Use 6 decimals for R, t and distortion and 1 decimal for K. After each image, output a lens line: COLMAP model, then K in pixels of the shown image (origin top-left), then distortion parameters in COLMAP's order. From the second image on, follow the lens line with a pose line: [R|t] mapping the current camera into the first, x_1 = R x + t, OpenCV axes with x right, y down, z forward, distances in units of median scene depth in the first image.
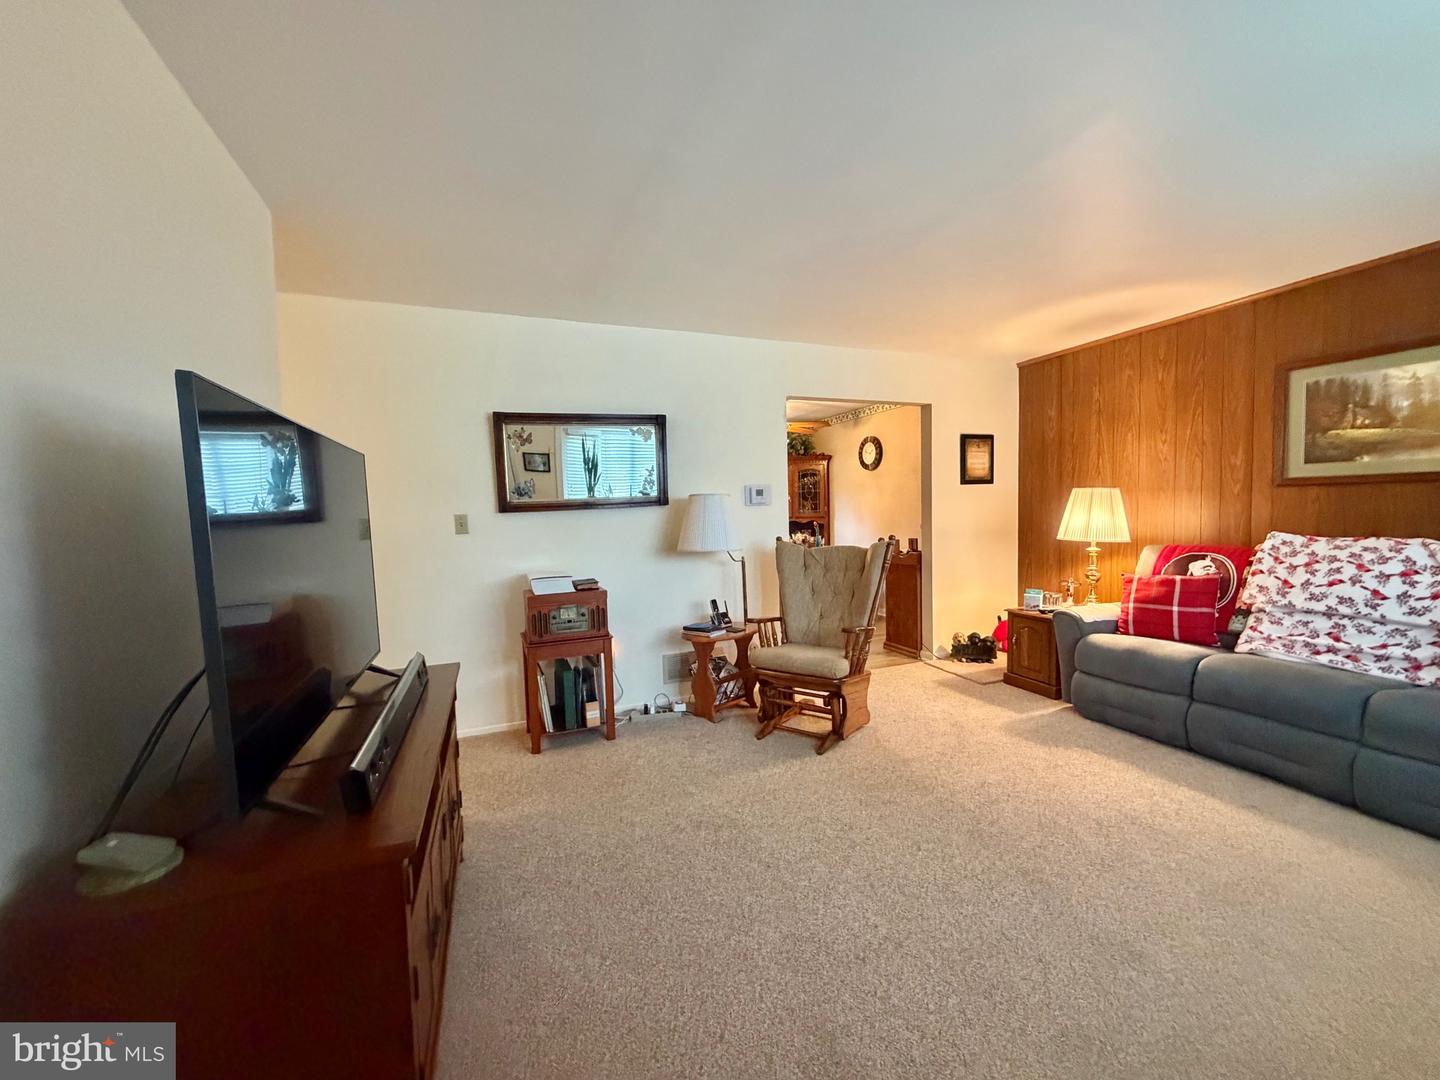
lens RADIAL K [[574.3, 0, 715.3], [0, 574.3, 541.9], [0, 0, 1]] dist [-0.000316, -0.000176]
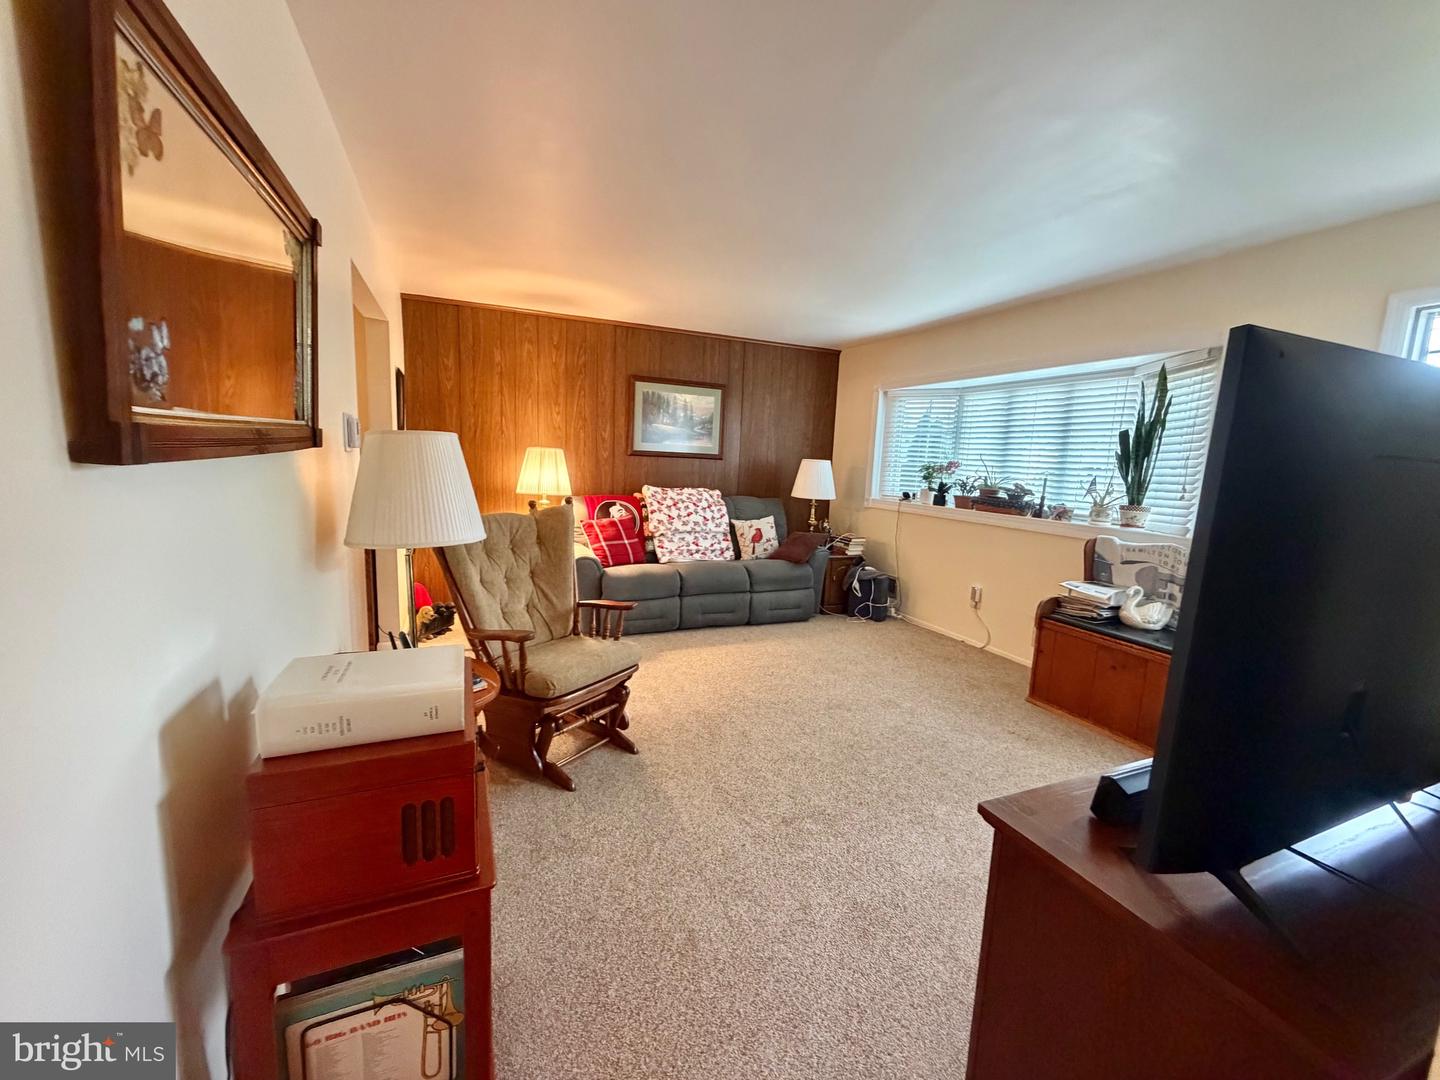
lens RADIAL K [[574.3, 0, 715.3], [0, 574.3, 541.9], [0, 0, 1]] dist [-0.000316, -0.000176]
pose [[-0.019642, -0.119428, 0.992649, -0.612255], [0.017618, 0.992645, 0.119776, -0.048191], [-0.999652, 0.019841, -0.017394, 0.836373]]
